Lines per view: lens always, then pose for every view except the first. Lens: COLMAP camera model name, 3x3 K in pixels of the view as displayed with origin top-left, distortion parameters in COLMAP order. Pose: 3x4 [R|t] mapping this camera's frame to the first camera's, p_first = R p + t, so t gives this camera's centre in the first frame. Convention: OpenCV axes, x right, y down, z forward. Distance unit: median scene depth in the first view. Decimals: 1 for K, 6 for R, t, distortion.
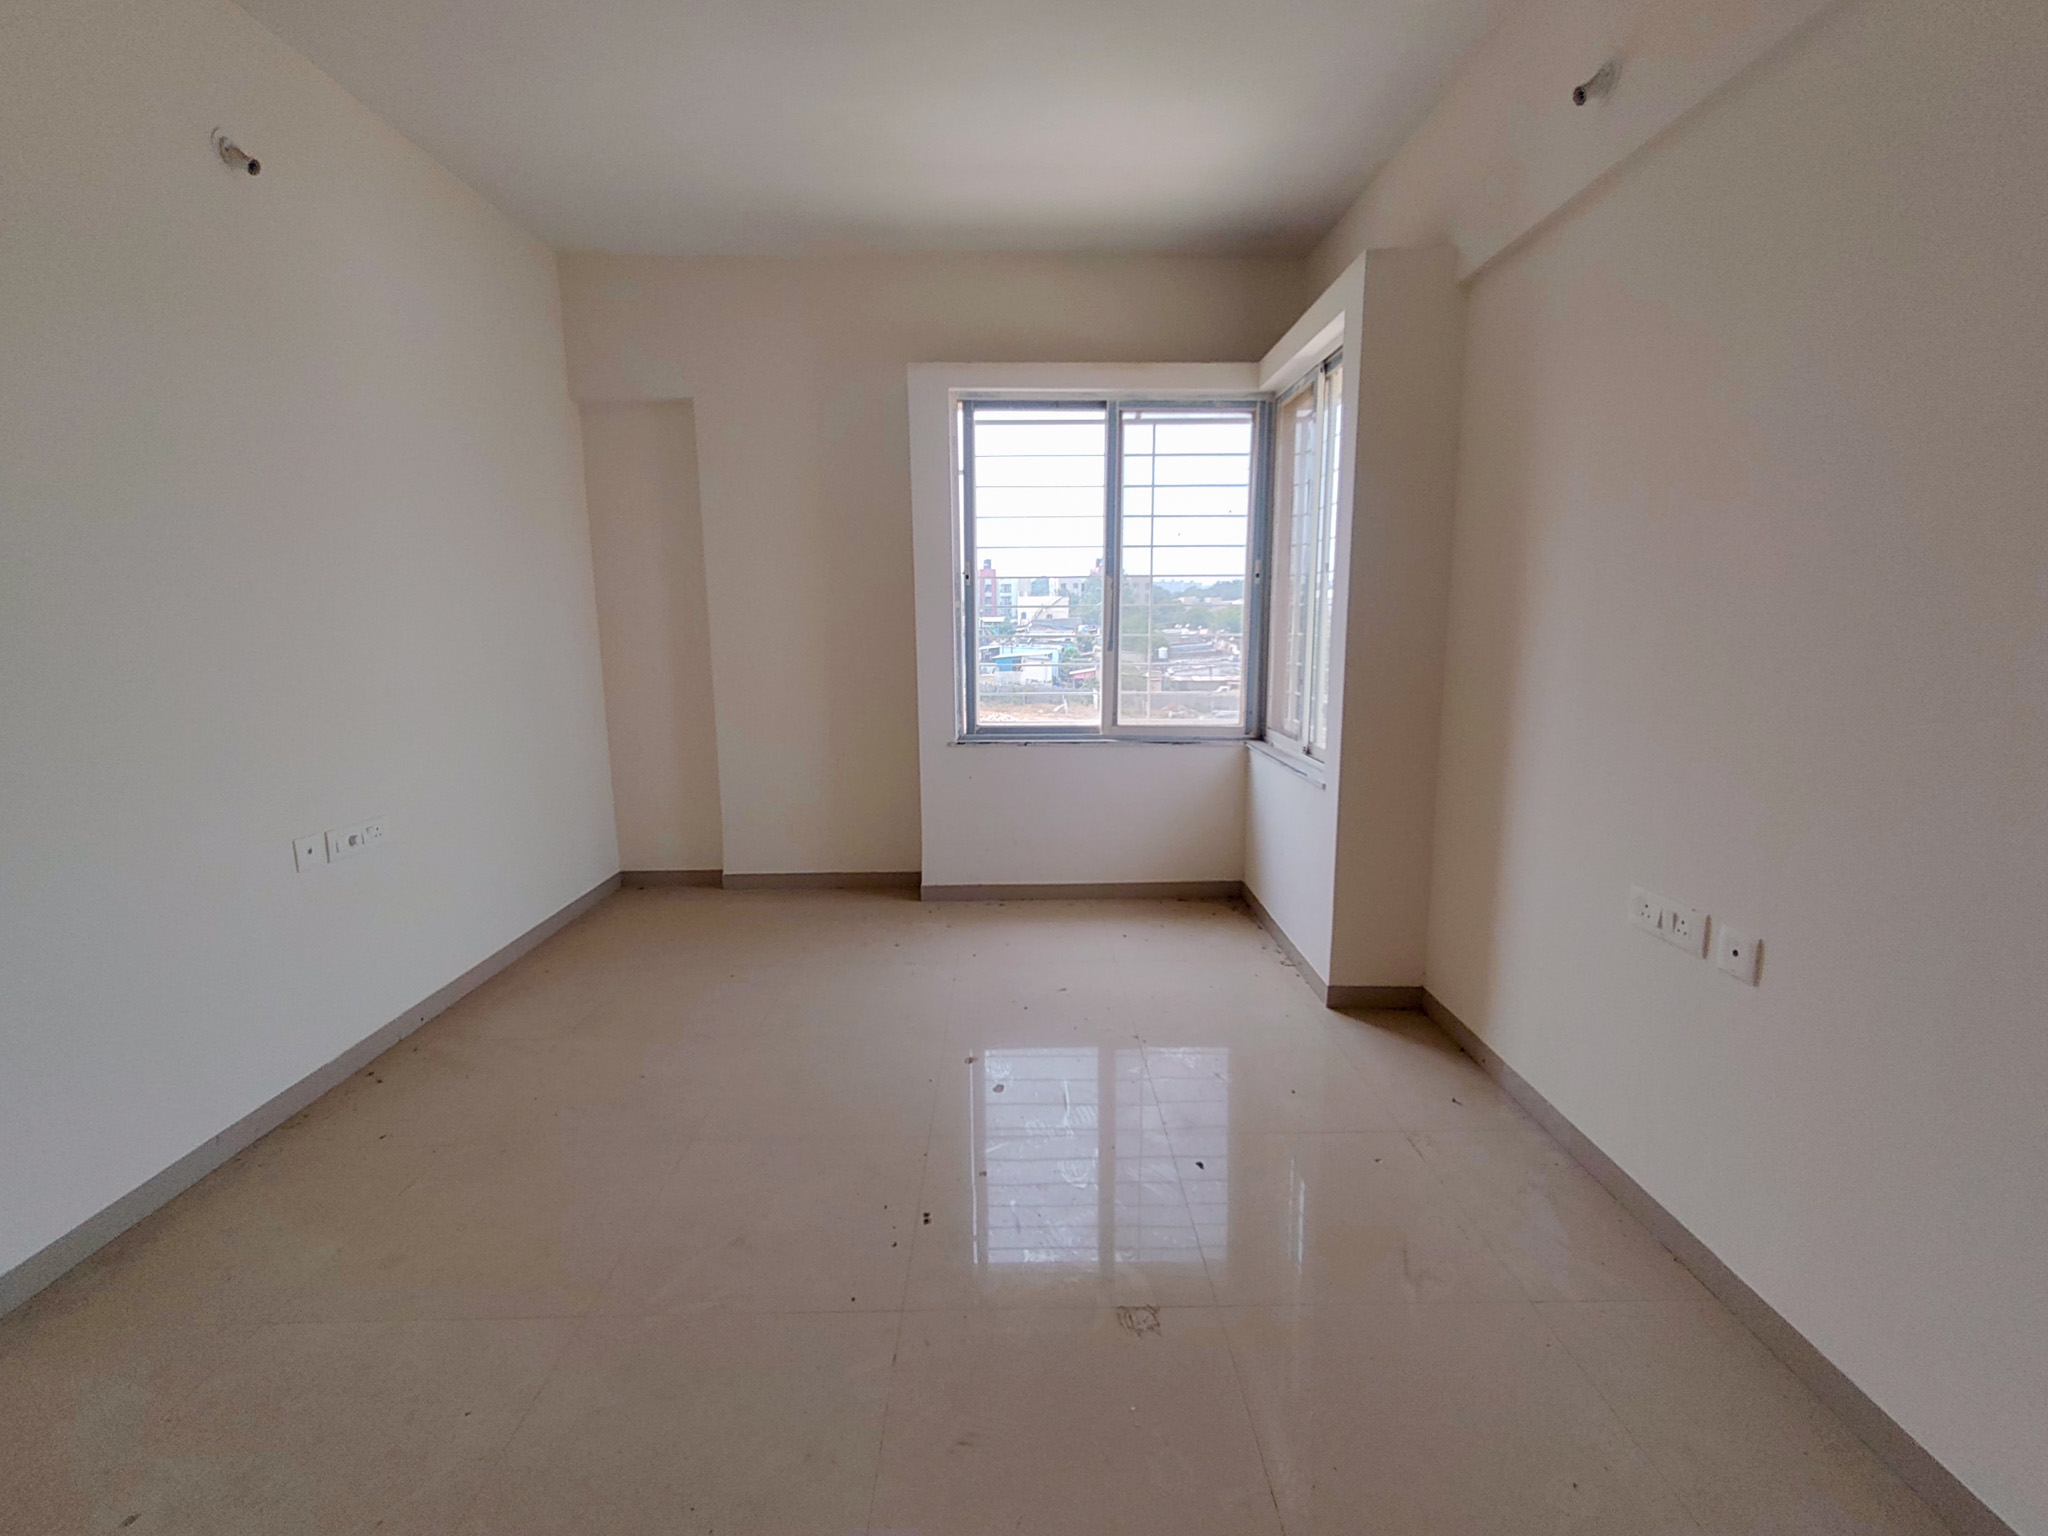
lens RADIAL K [[944.9, 0, 1024.1], [0, 944.9, 774.2], [0, 0, 1]] dist [0.007507, -0.000990]
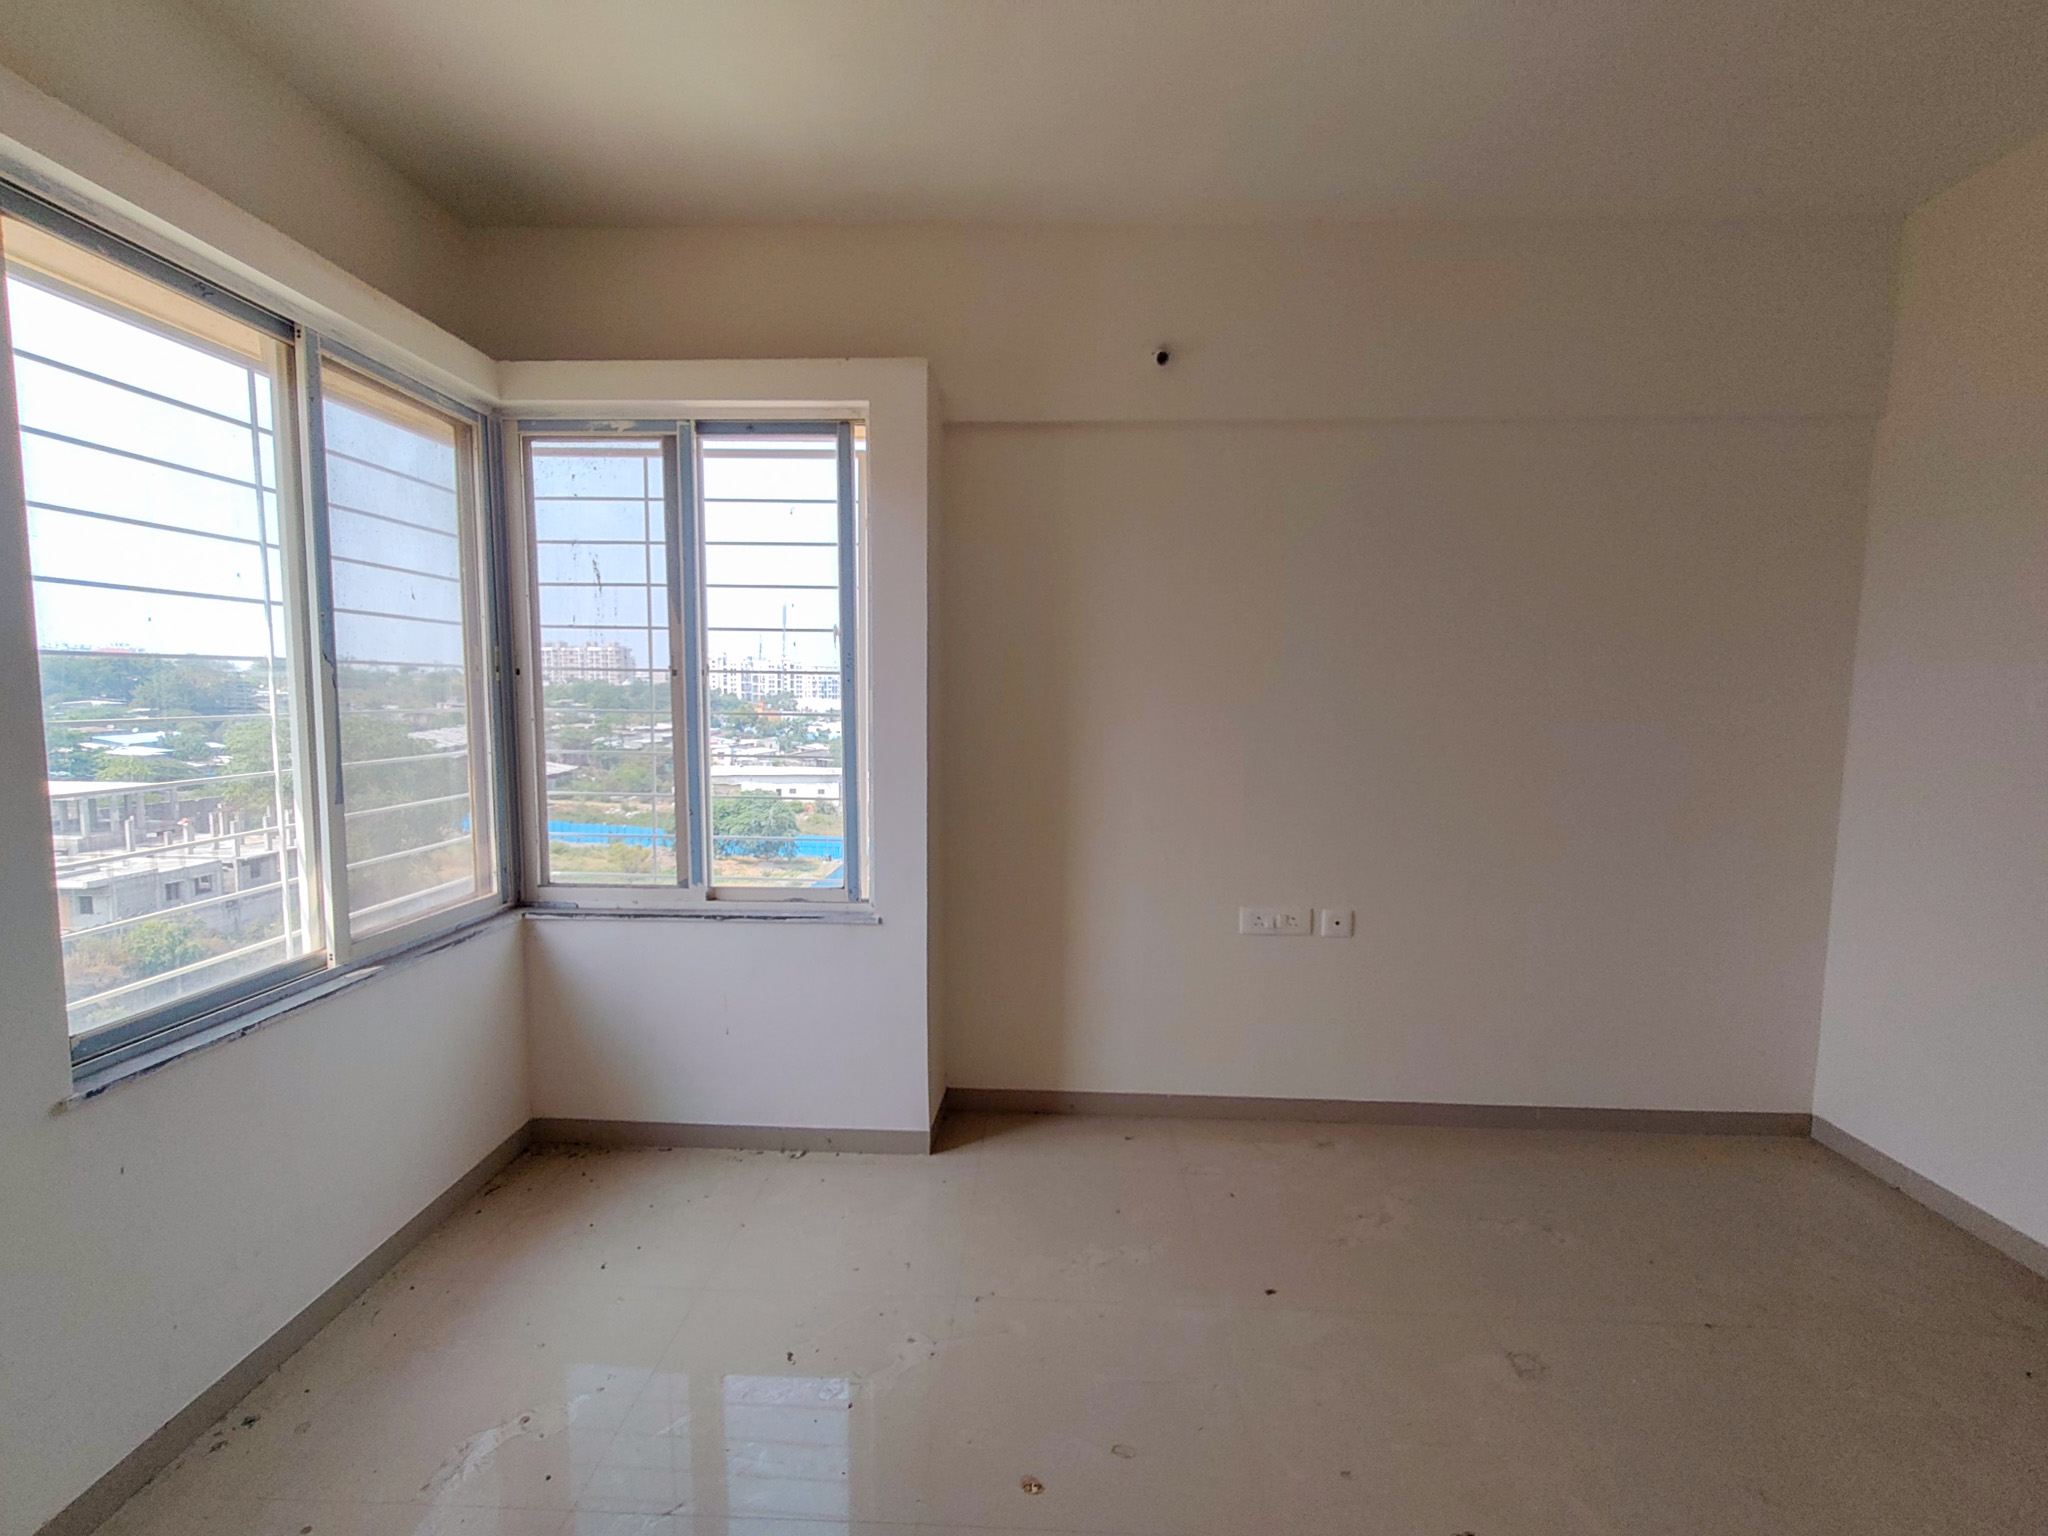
lens RADIAL K [[944.9, 0, 1024.1], [0, 944.9, 774.2], [0, 0, 1]] dist [0.007507, -0.000990]
pose [[0.049088, -0.083865, 0.995267, -0.427687], [0.157976, 0.984577, 0.075173, -0.131366], [-0.986222, 0.153538, 0.061580, 0.616356]]
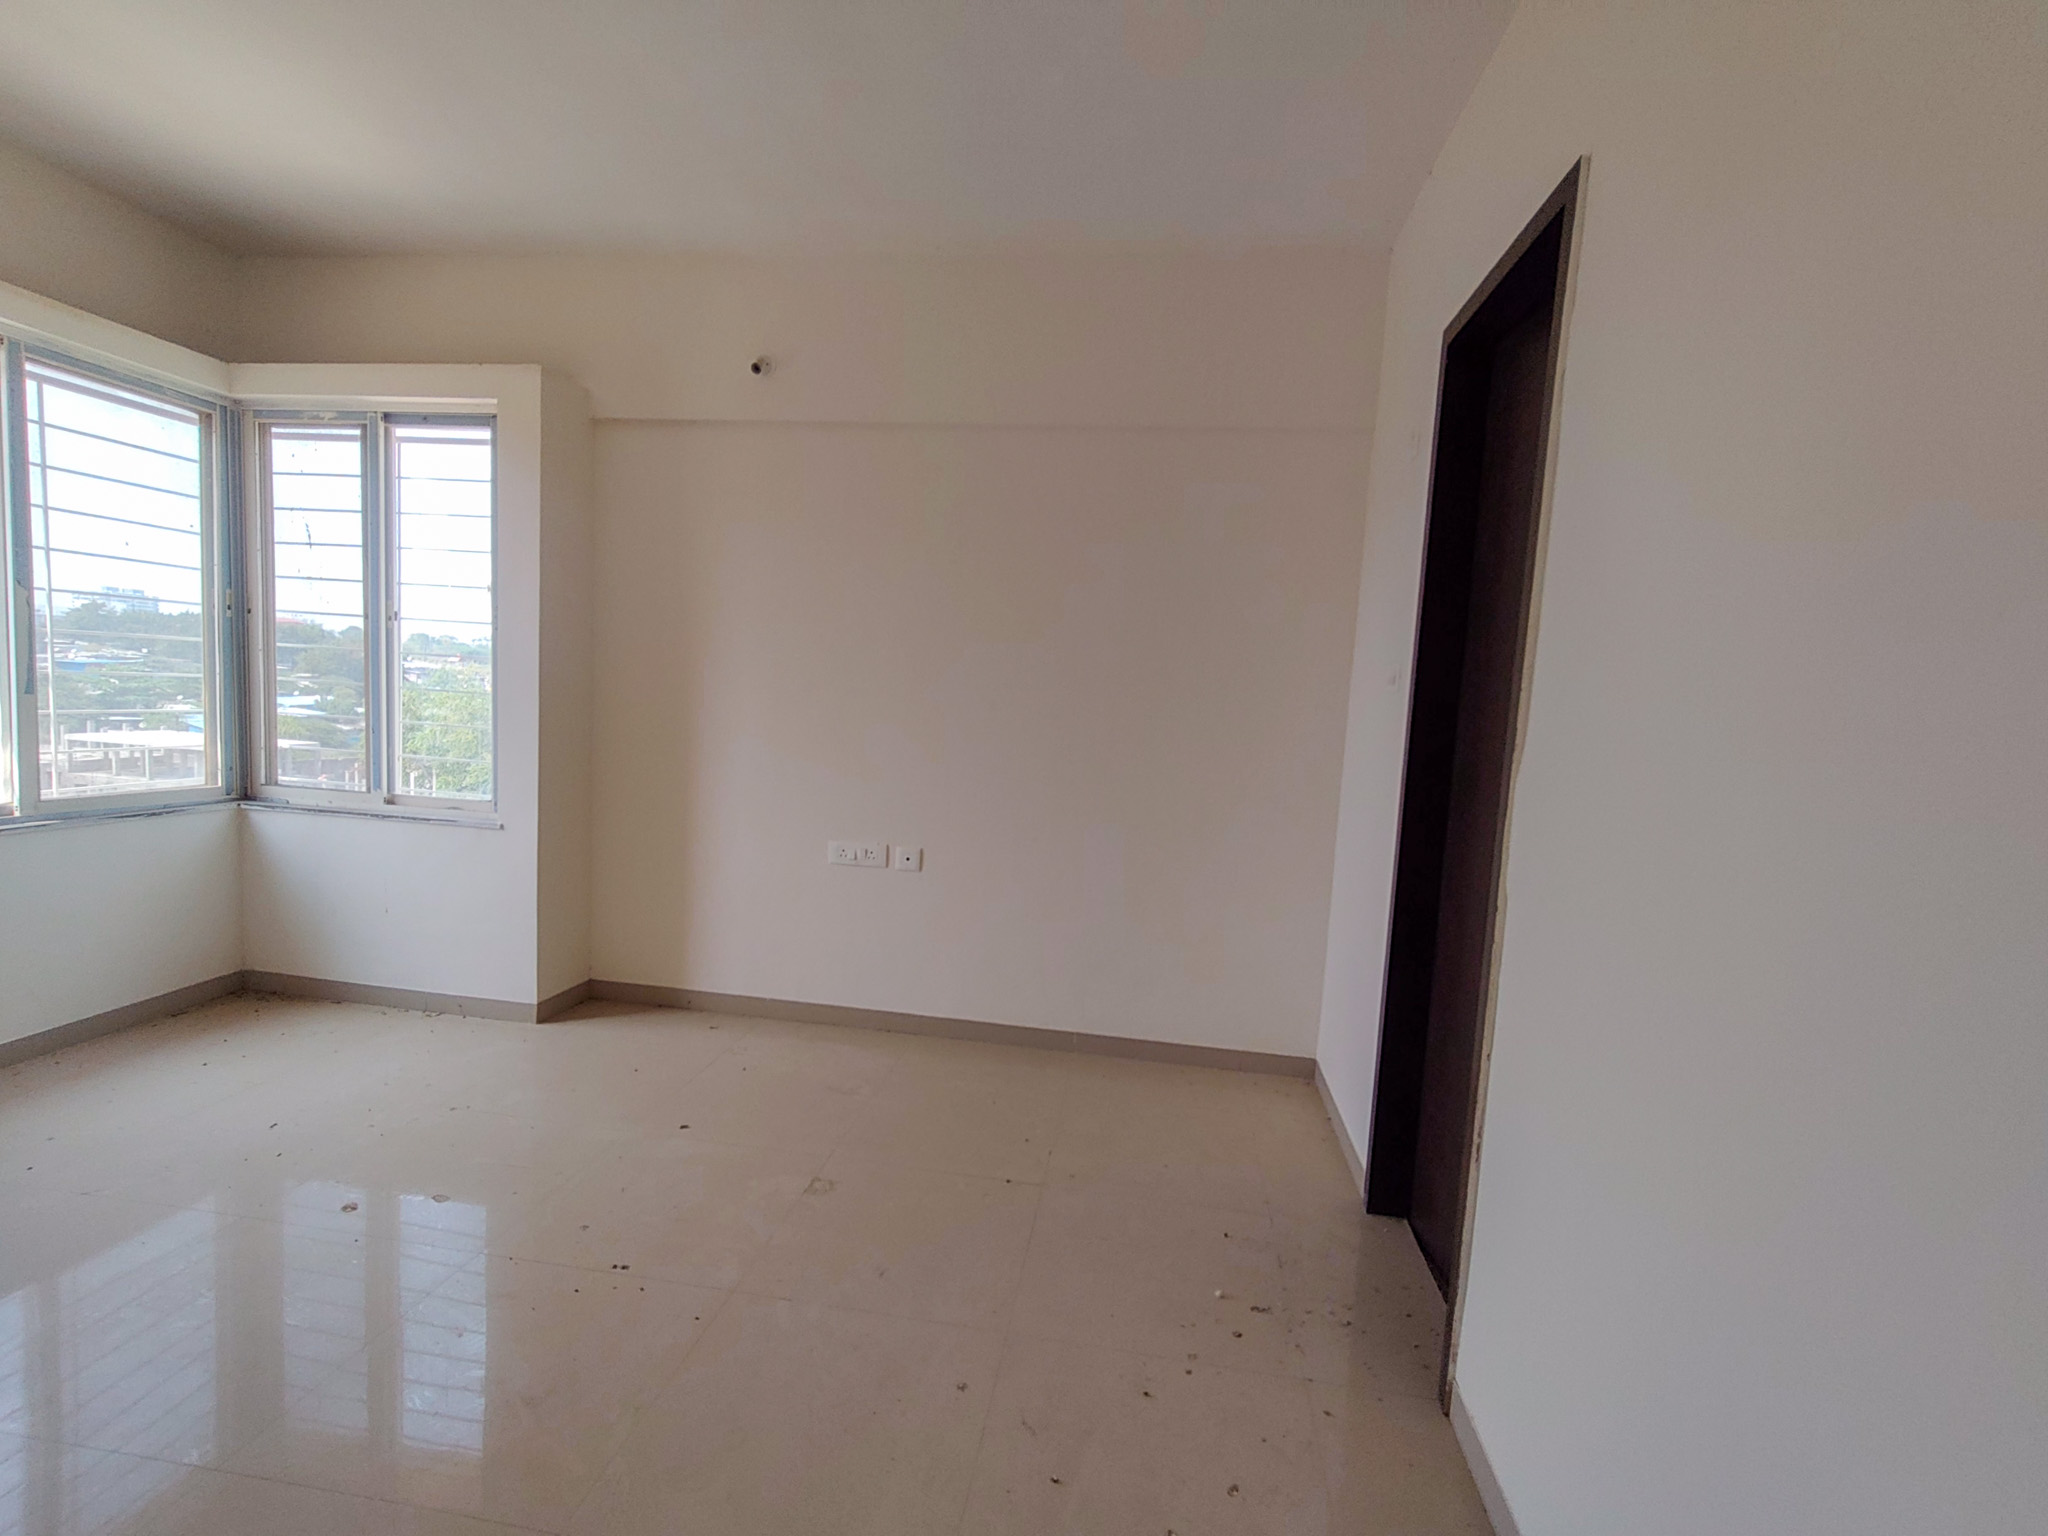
lens RADIAL K [[940.0, 0, 1032.6], [0, 940.0, 775.5], [0, 0, 1]] dist [-0.000689, -0.000777]
pose [[0.146614, -0.074584, 0.986378, -0.505135], [0.108221, 0.992377, 0.058952, -0.032969], [-0.983256, 0.098103, 0.153568, 0.181225]]
